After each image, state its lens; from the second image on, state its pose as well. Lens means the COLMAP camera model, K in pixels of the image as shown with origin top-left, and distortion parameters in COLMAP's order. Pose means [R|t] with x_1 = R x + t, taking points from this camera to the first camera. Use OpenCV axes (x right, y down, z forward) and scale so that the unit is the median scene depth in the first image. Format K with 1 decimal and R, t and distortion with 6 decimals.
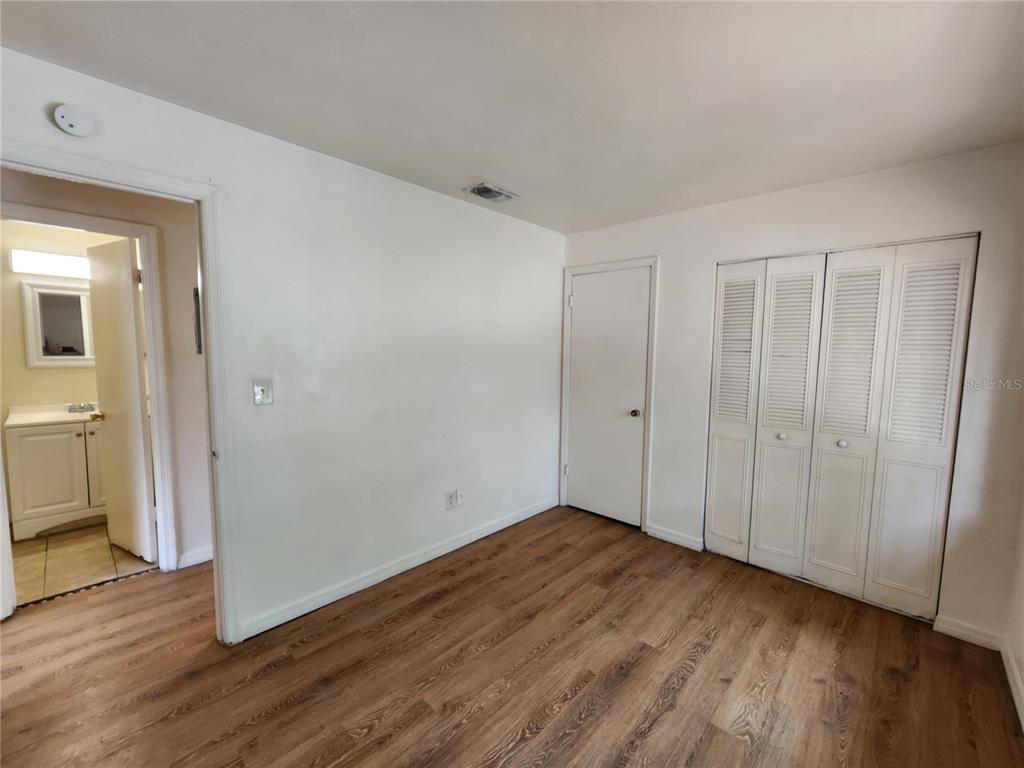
lens RADIAL K [[421.2, 0, 512.0], [0, 421.2, 384.0], [0, 0, 1]] dist [-0.001688, -0.000287]
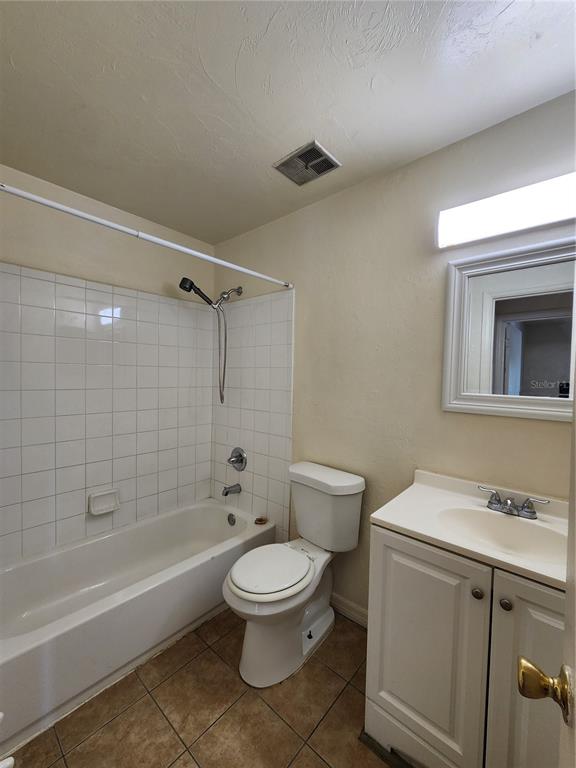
lens RADIAL K [[315.9, 0, 291.9], [0, 315.9, 382.3], [0, 0, 1]] dist [-0.001688, -0.000287]
pose [[0.040027, -0.000646, -0.999198, -0.745200], [-0.103695, 0.994598, -0.004797, -0.051517], [0.993803, 0.103804, 0.039744, 0.795234]]
